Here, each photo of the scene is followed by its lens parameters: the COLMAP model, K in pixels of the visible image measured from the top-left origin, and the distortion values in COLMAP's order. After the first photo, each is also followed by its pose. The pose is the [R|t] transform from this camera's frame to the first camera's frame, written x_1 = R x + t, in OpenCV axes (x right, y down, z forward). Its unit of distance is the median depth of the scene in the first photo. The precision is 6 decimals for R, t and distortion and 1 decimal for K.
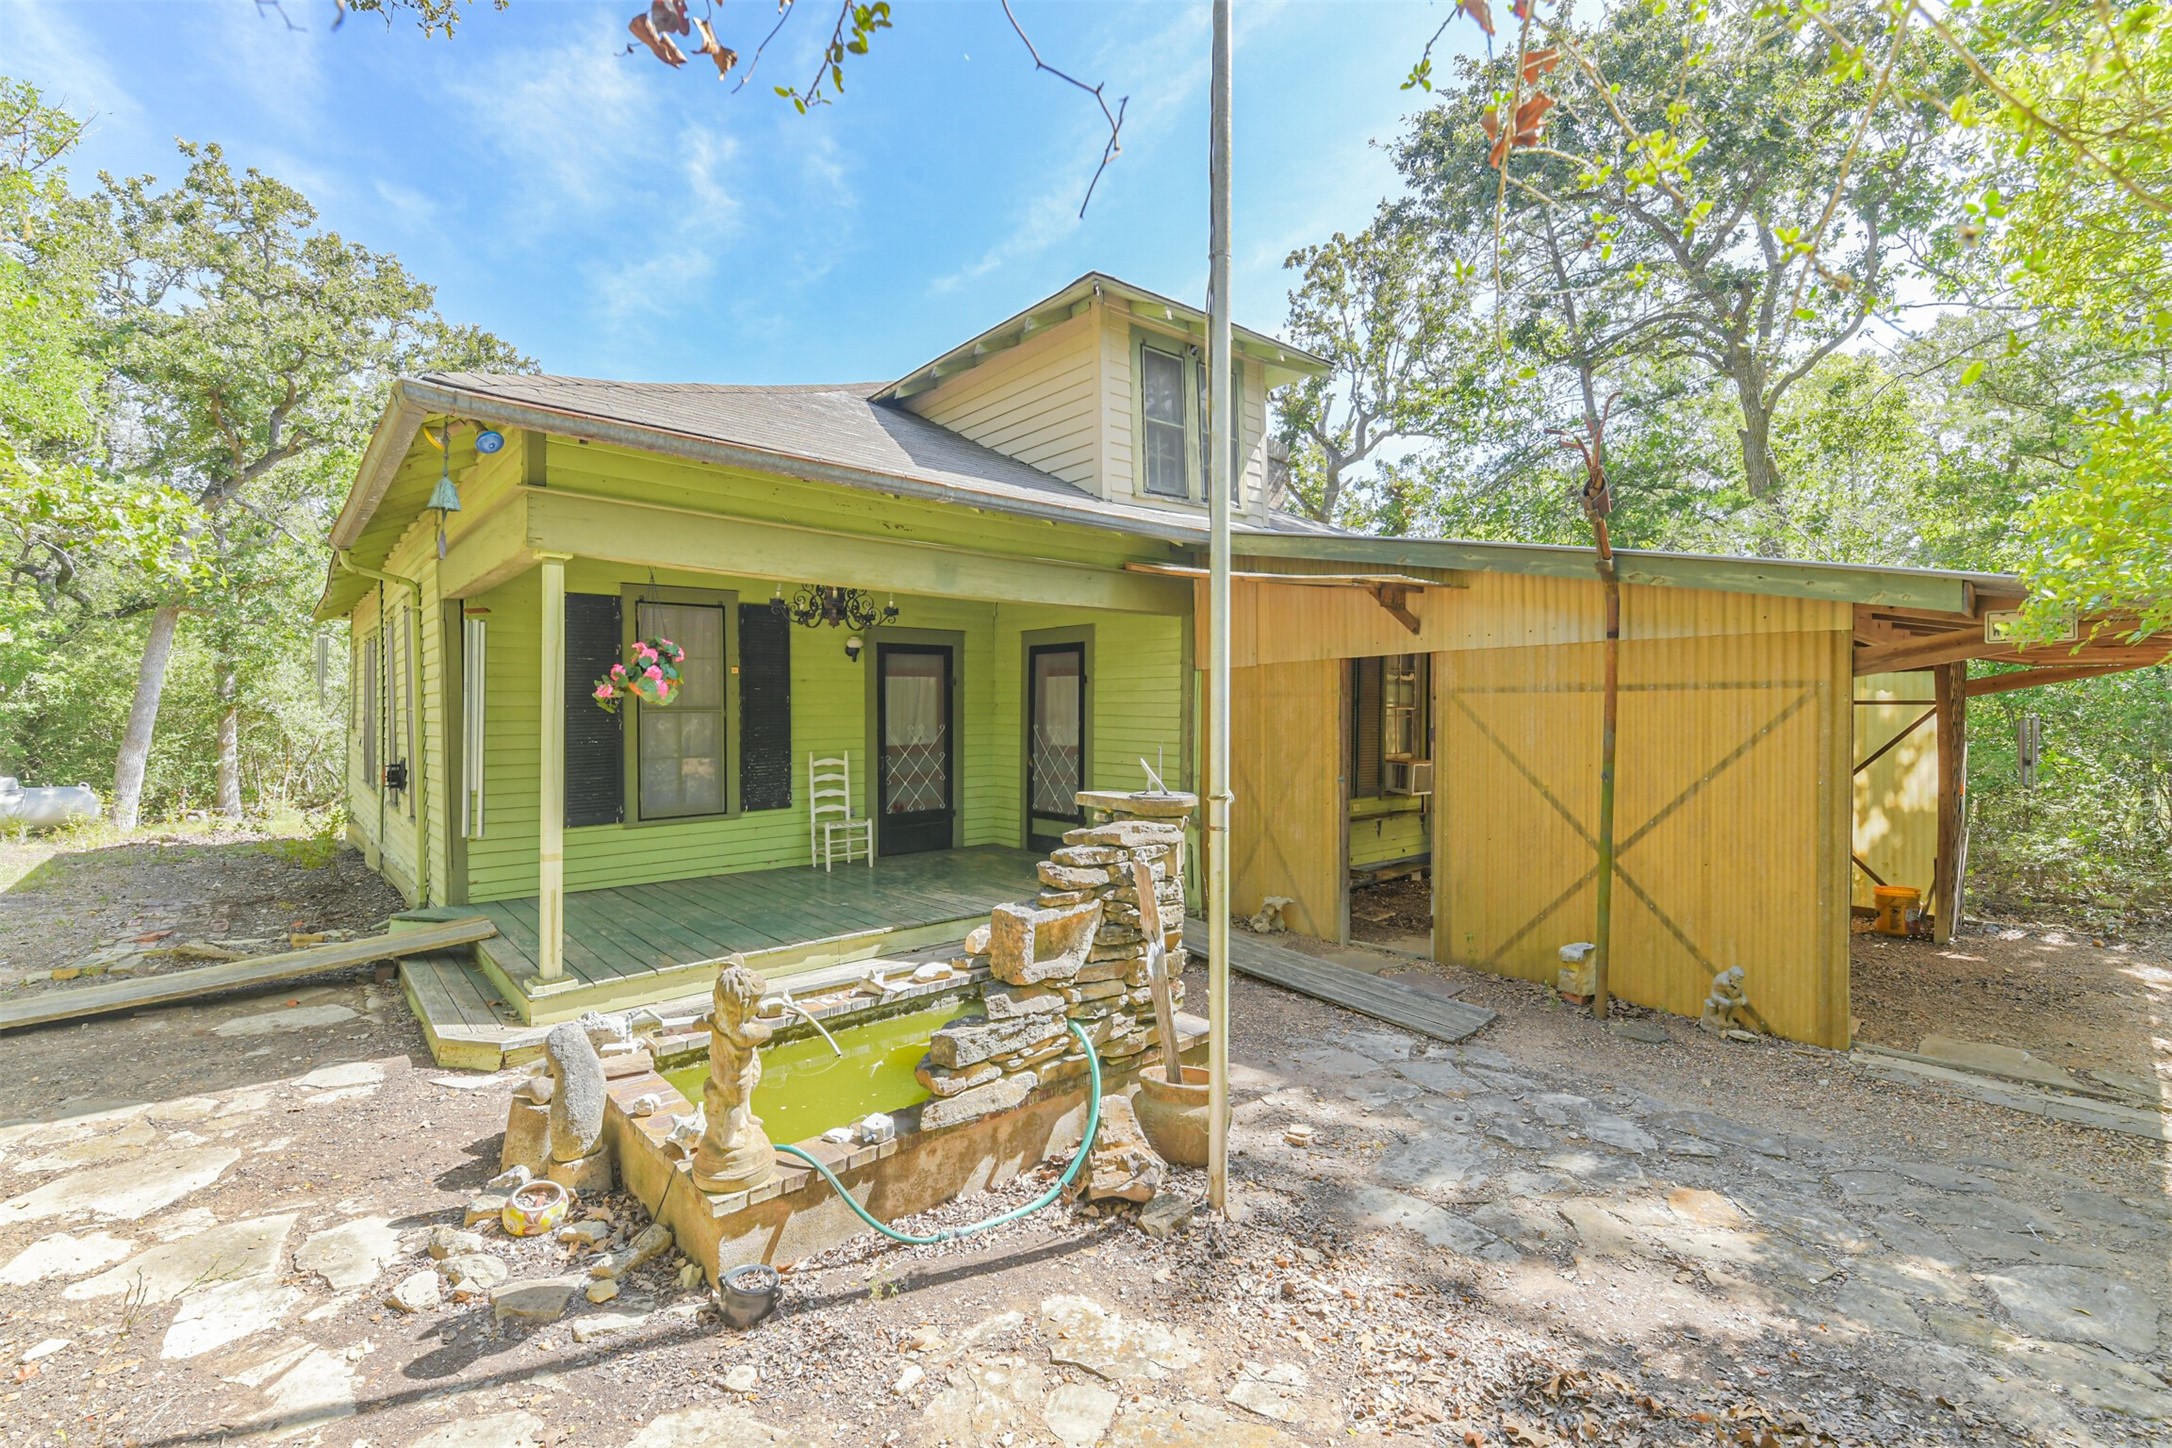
lens RADIAL K [[928.5, 0, 1084.1], [0, 928.5, 716.3], [0, 0, 1]] dist [0.023667, -0.007199]
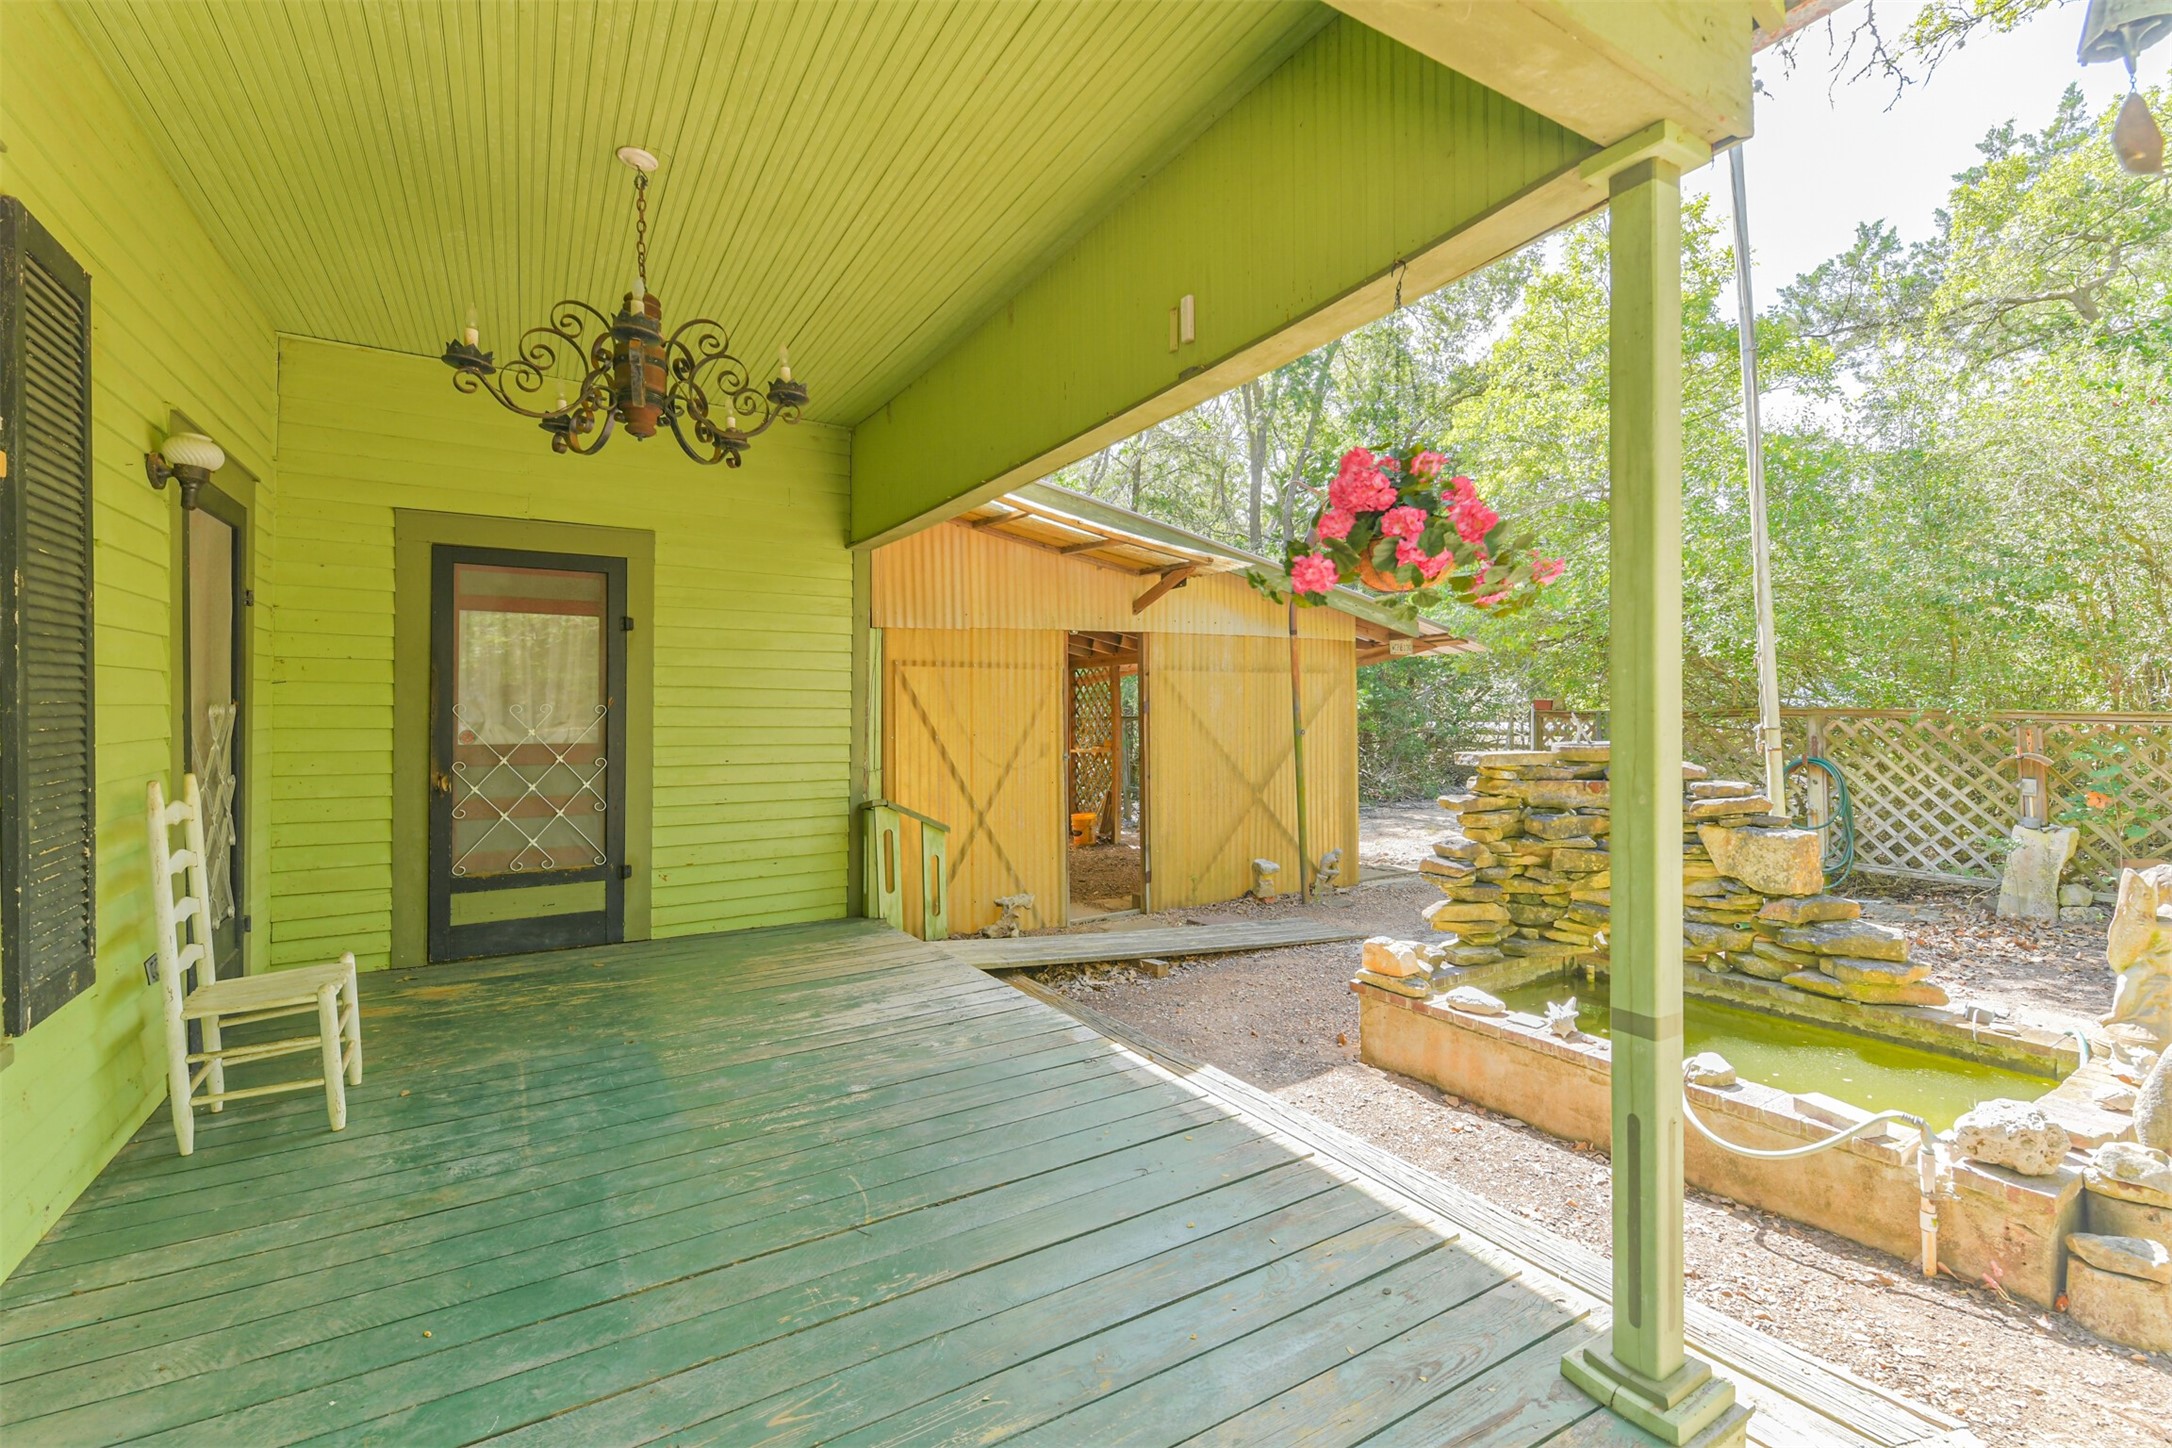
lens RADIAL K [[928.5, 0, 1081.0], [0, 928.5, 716.5], [0, 0, 1]] dist [0.023667, -0.007199]
pose [[0.186462, -0.003095, 0.982457, -0.600670], [0.013800, 0.999905, 0.000531, 0.023808], [-0.982365, 0.013459, 0.186487, 0.715025]]
